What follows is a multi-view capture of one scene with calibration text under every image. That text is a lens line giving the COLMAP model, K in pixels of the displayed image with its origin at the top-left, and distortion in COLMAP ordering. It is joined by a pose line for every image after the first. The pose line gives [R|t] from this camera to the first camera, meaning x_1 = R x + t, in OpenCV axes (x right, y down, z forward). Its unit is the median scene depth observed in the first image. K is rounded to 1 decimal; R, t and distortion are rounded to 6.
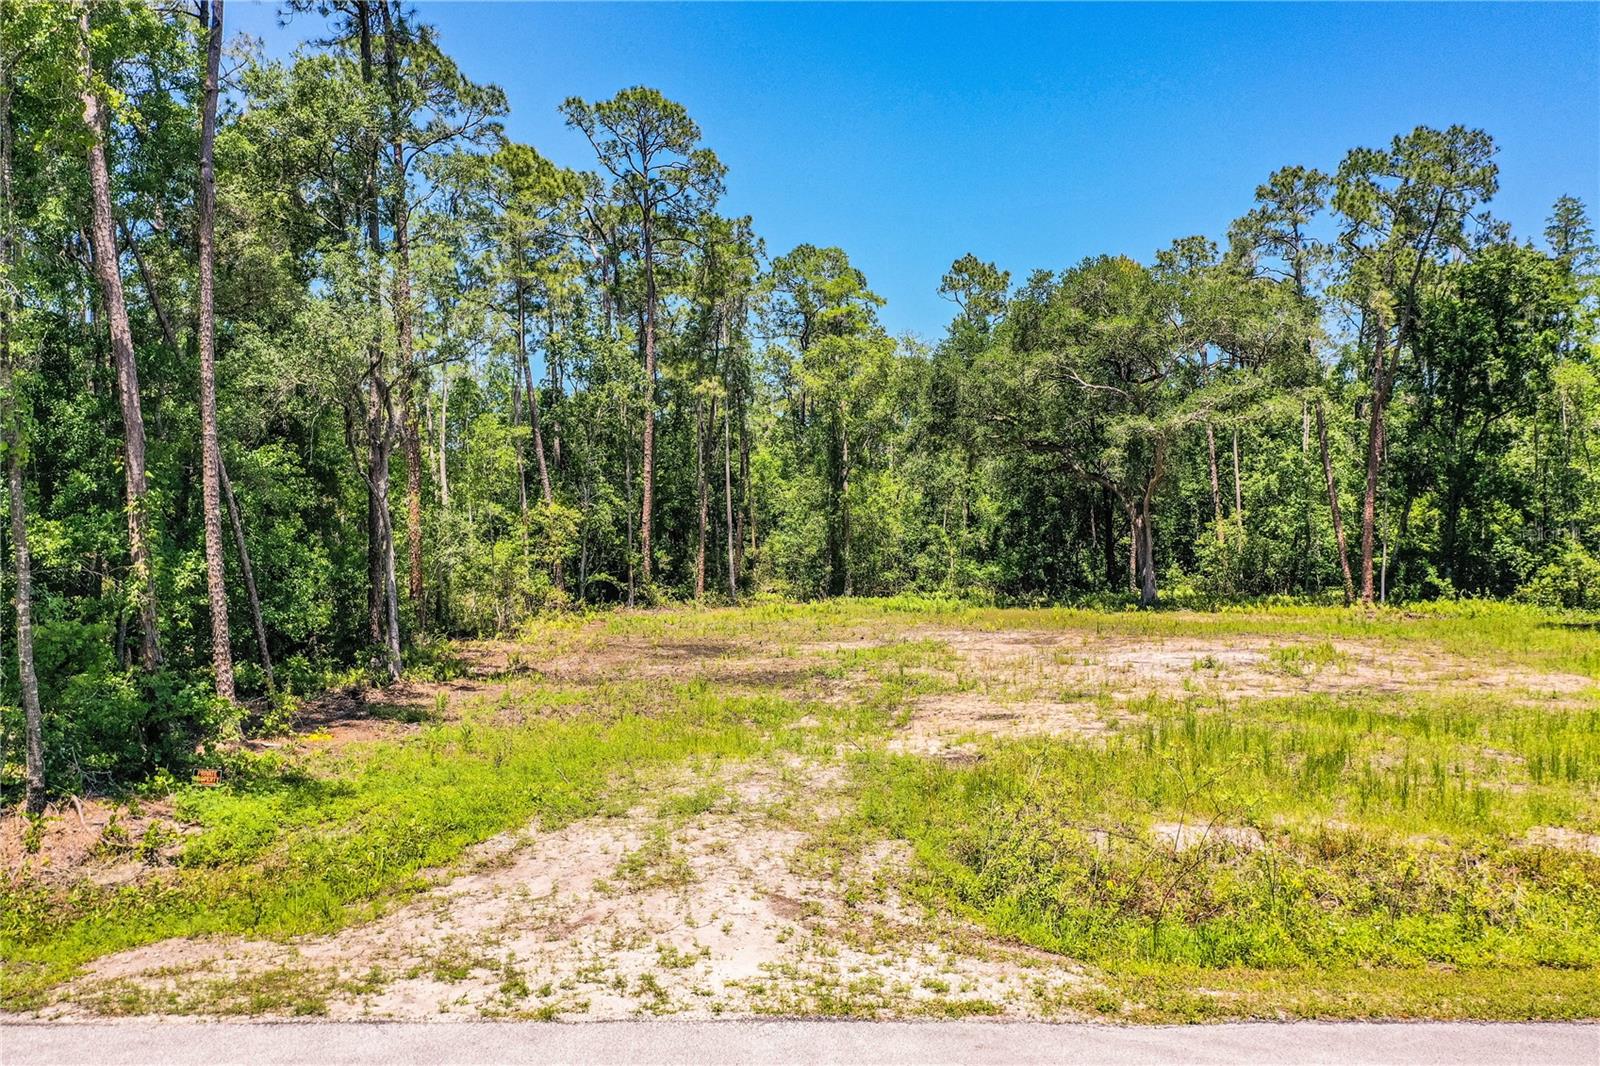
lens RADIAL K [[1267.5, 0, 796.6], [0, 1267.5, 534.1], [0, 0, 1]] dist [-0.000454, 0.002398]
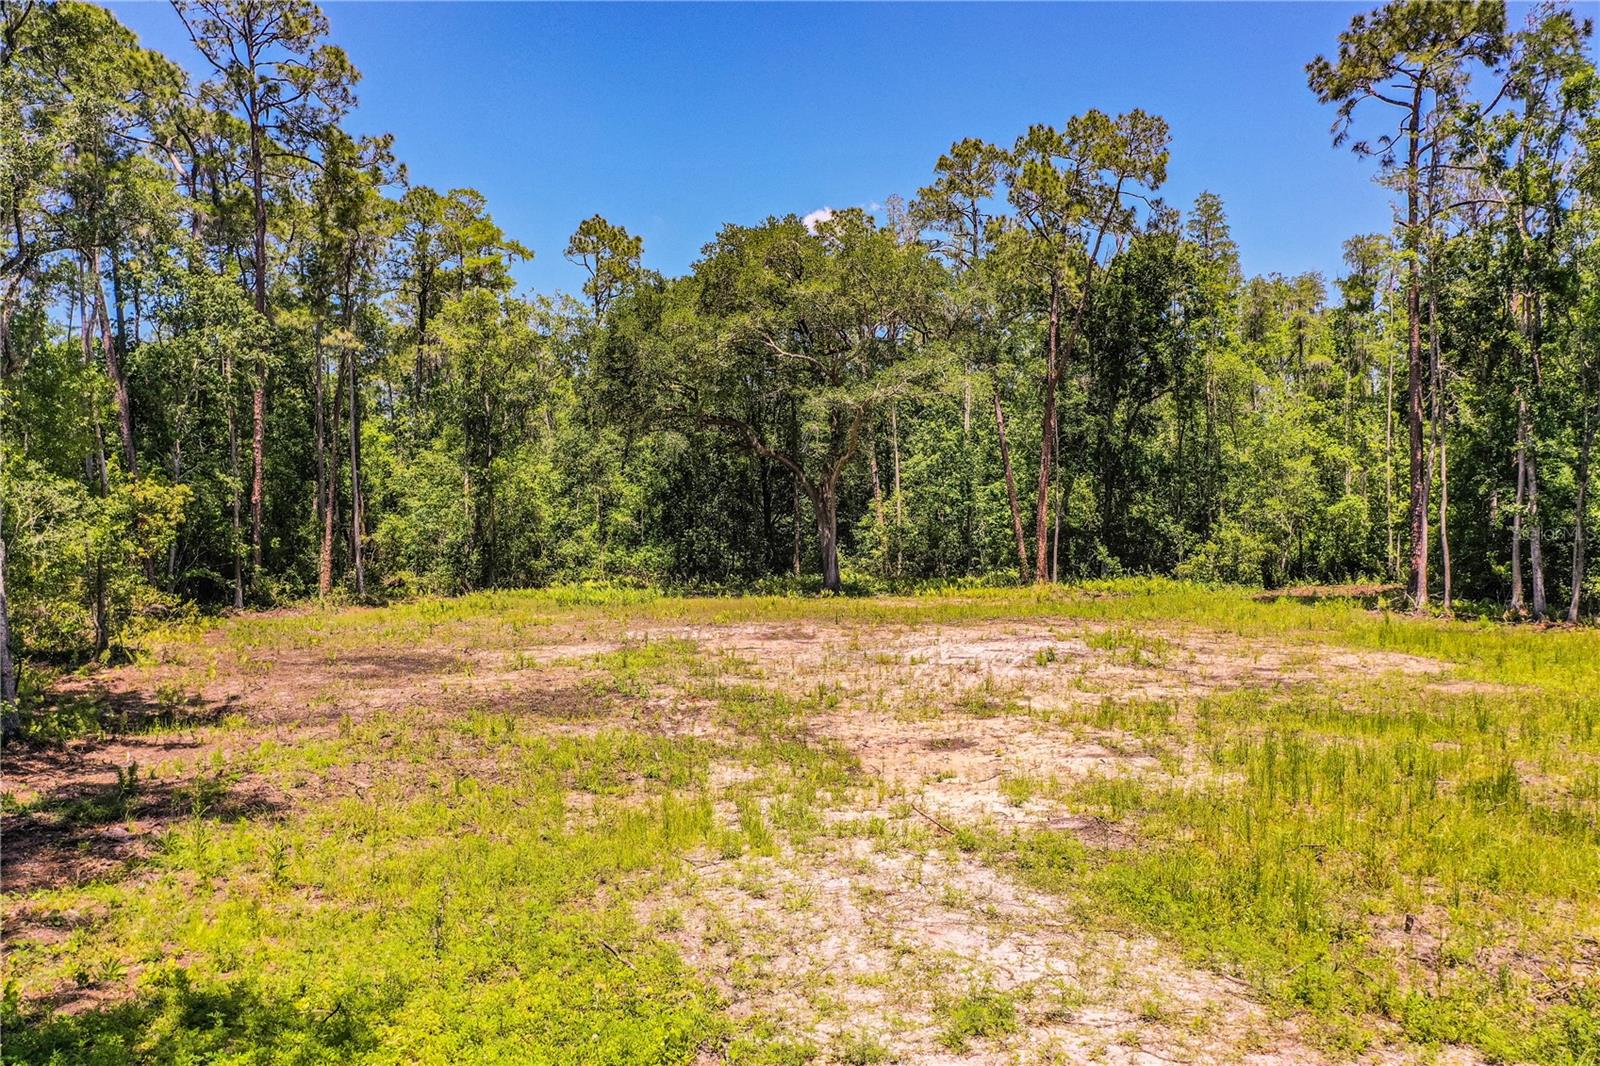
lens RADIAL K [[1267.5, 0, 802.7], [0, 1267.5, 531.3], [0, 0, 1]] dist [-0.000454, 0.002398]
pose [[0.936762, -0.009384, 0.349841, -0.076867], [0.006522, 0.999935, 0.009357, 0.003078], [-0.349906, -0.006484, 0.936762, 0.124052]]
